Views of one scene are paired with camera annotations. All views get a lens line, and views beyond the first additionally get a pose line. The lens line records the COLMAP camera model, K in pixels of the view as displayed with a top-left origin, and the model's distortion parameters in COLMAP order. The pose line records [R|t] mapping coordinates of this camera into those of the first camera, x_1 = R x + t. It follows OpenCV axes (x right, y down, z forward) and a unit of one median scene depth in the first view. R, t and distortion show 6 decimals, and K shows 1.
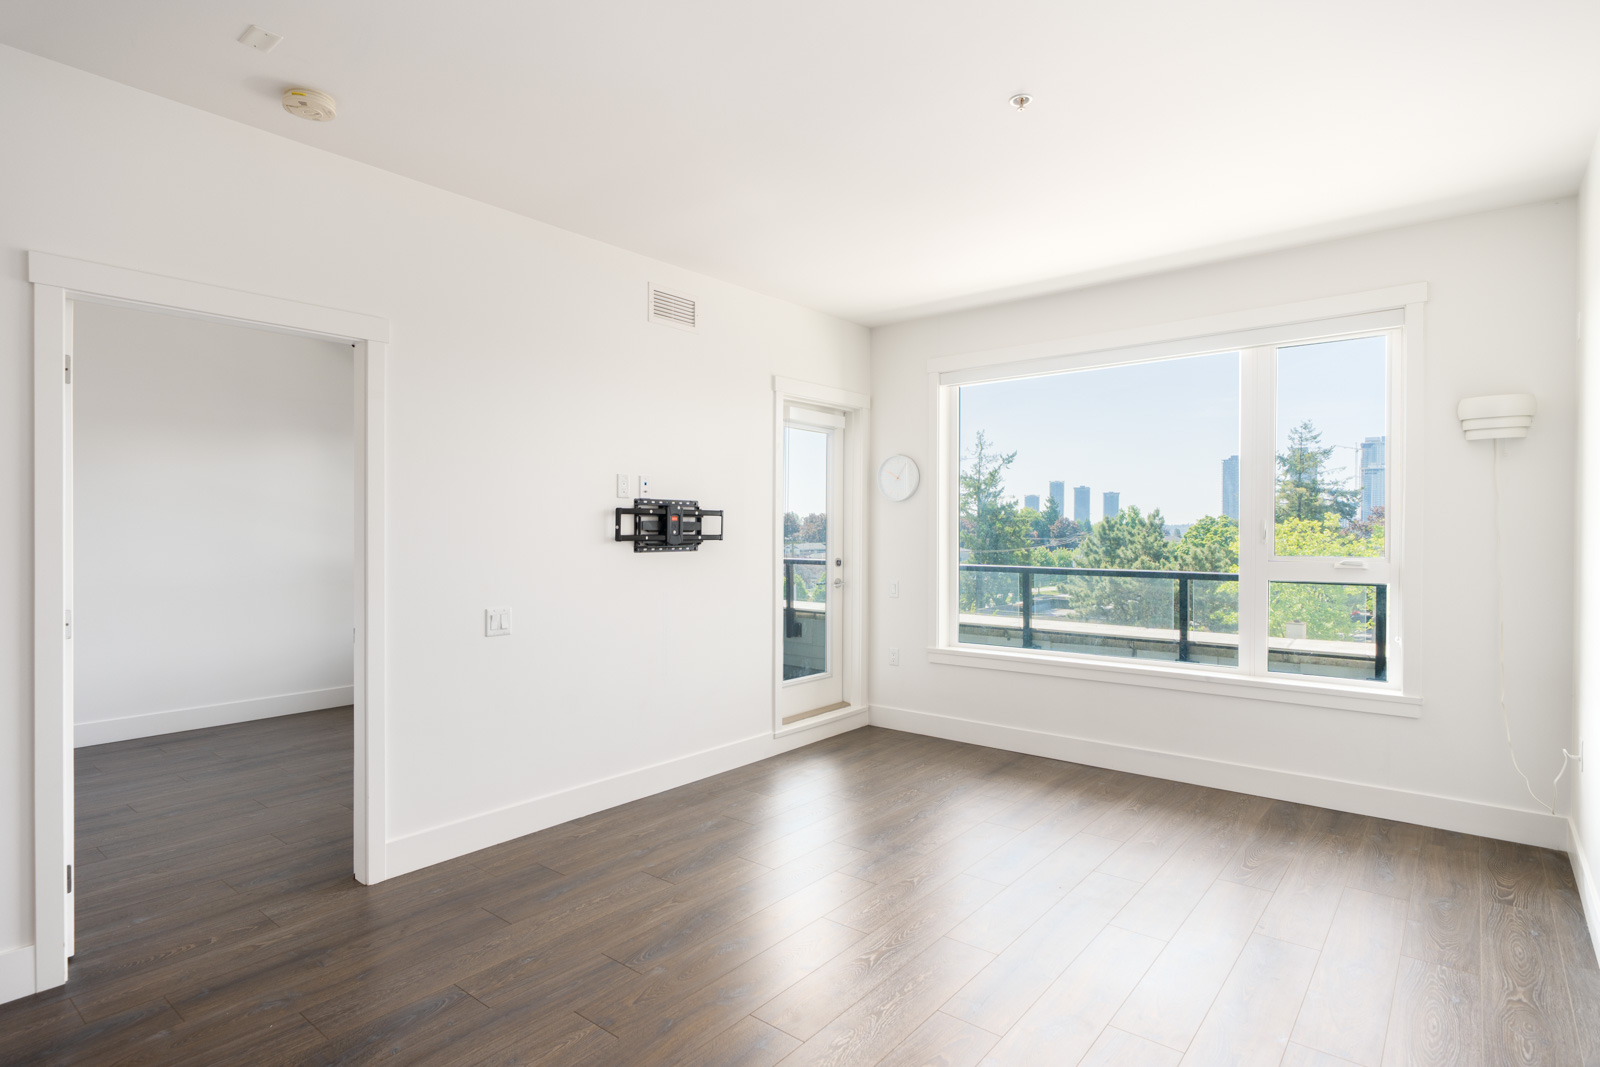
lens RADIAL K [[839.4, 0, 792.1], [0, 839.4, 541.9], [0, 0, 1]] dist [0.003859, 0.000843]
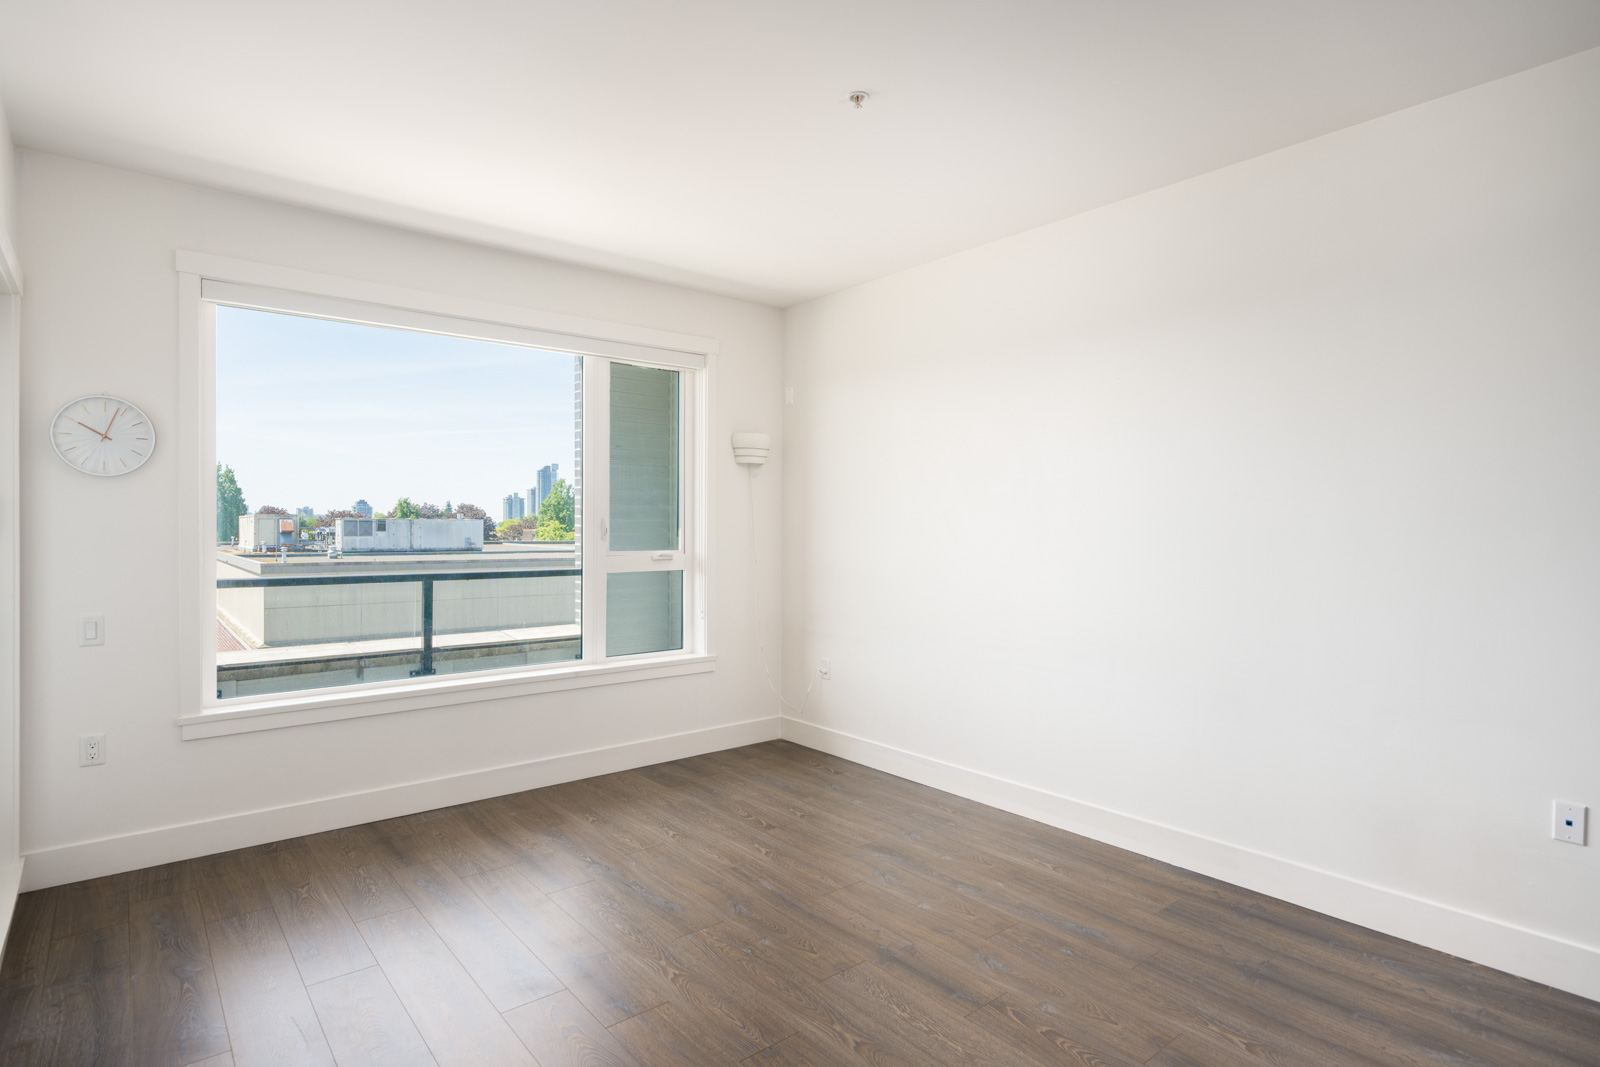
lens RADIAL K [[839.4, 0, 806.7], [0, 839.4, 530.4], [0, 0, 1]] dist [0.003859, 0.000843]
pose [[0.185075, -0.004705, 0.982713, -0.456509], [0.013657, 0.999904, 0.002215, -0.008791], [-0.982629, 0.013011, 0.185122, 0.547689]]
